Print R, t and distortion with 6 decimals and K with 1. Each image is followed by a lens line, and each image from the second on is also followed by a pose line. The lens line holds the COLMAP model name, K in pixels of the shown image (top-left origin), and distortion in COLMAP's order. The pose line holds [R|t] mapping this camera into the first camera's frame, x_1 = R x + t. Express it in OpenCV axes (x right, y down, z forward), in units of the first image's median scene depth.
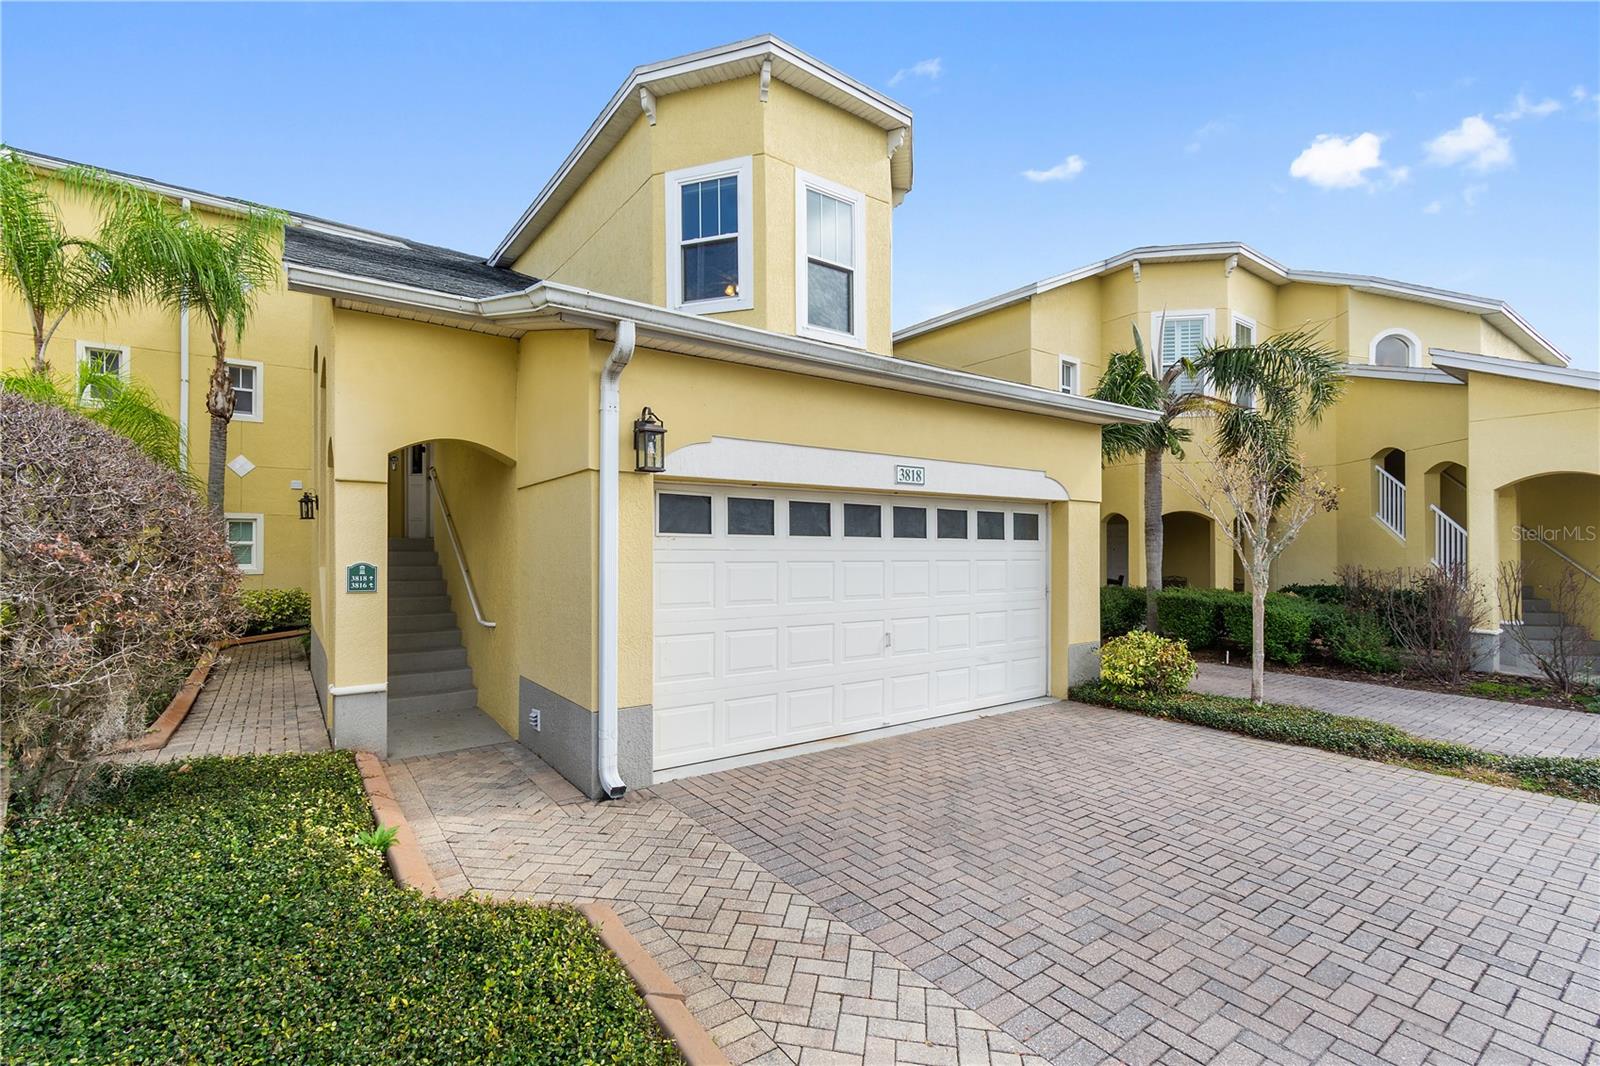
lens RADIAL K [[715.4, 0, 792.4], [0, 715.4, 547.3], [0, 0, 1]] dist [0.000051, 0.000254]
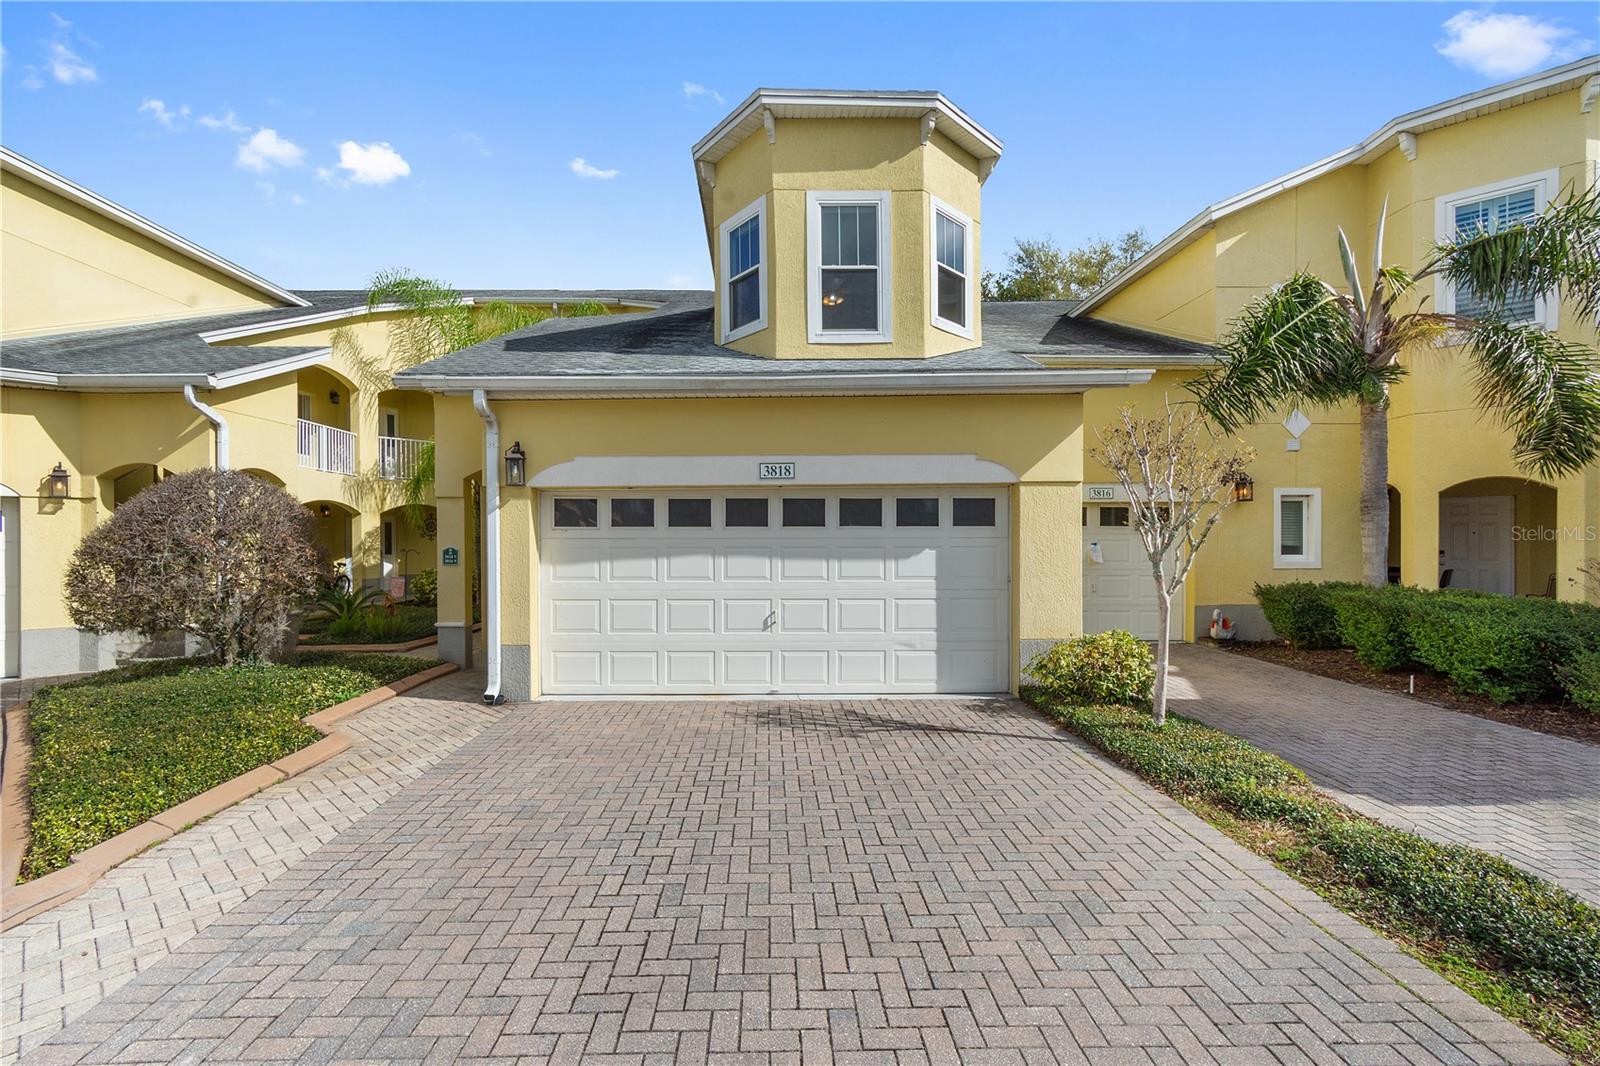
lens RADIAL K [[723.7, 0, 769.1], [0, 723.7, 536.9], [0, 0, 1]] dist [0.001383, -0.000283]
pose [[0.814708, -0.006030, -0.579840, 0.819478], [0.007498, 0.999972, 0.000135, 0.003133], [0.579823, -0.004457, 0.814730, 0.069060]]
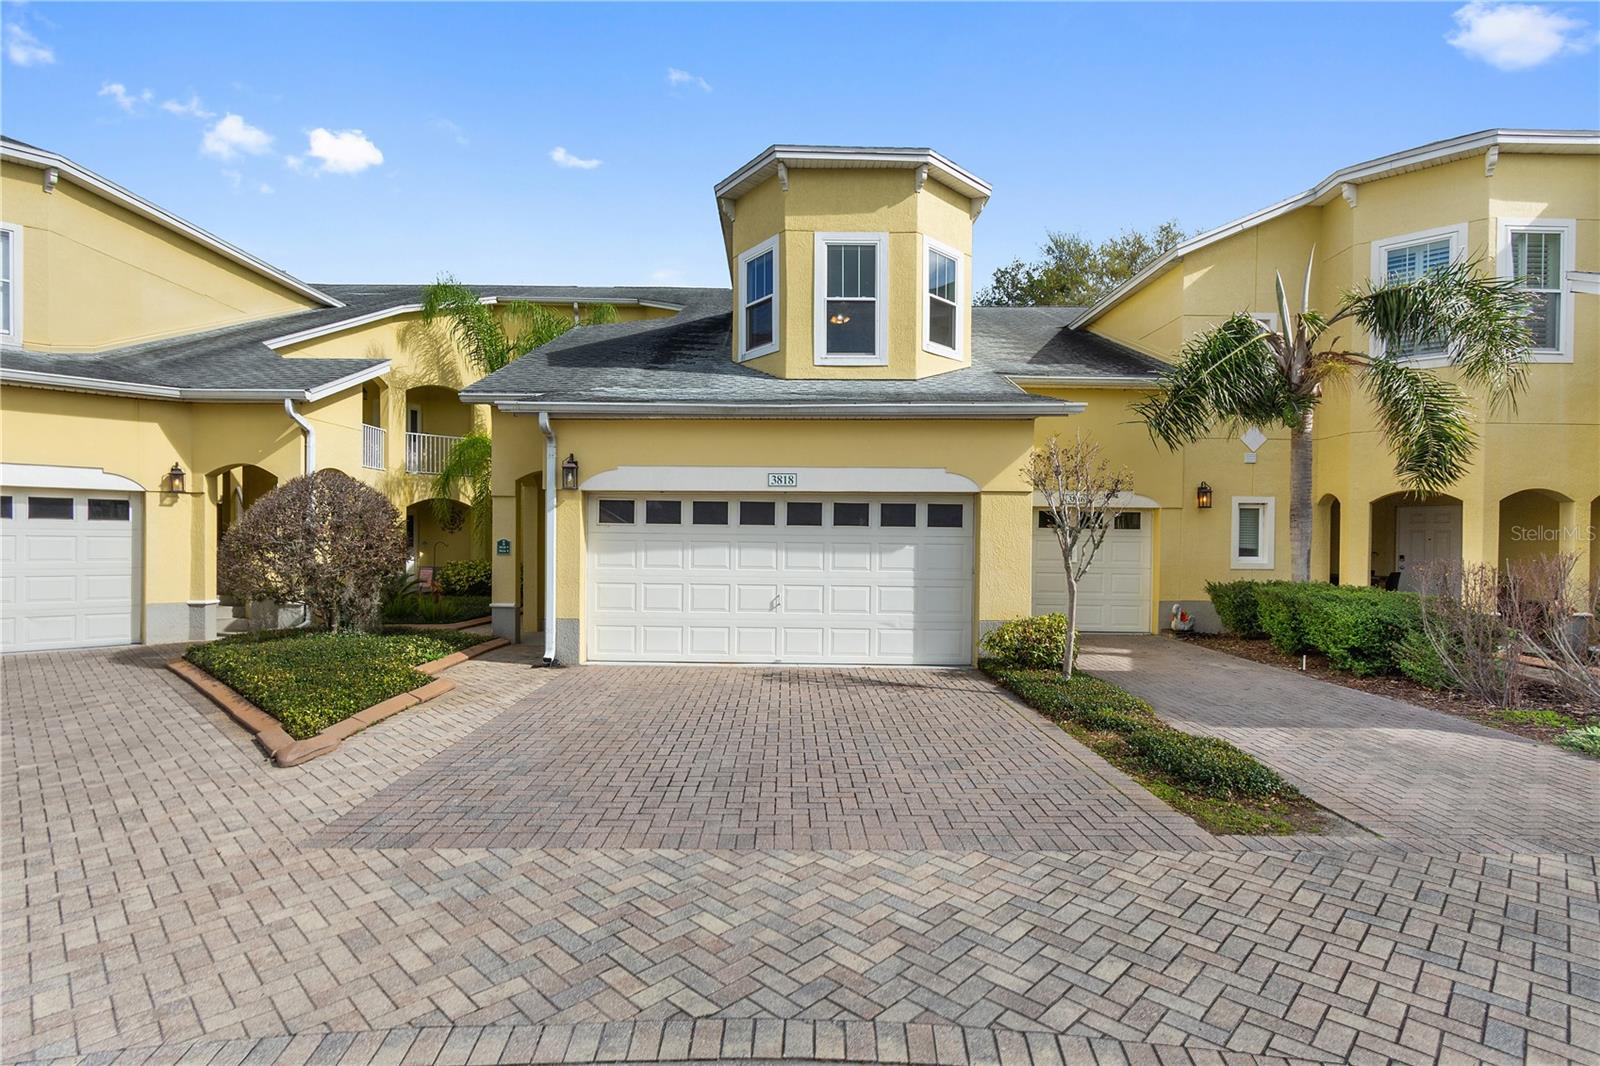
lens RADIAL K [[800.5, 0, 778.4], [0, 800.5, 539.8], [0, 0, 1]] dist [-0.000292, -0.000046]
pose [[0.807675, 0.008397, -0.589569, 1.075509], [-0.006335, 0.999964, 0.005563, 0.006588], [0.589595, -0.000758, 0.807699, -0.247555]]
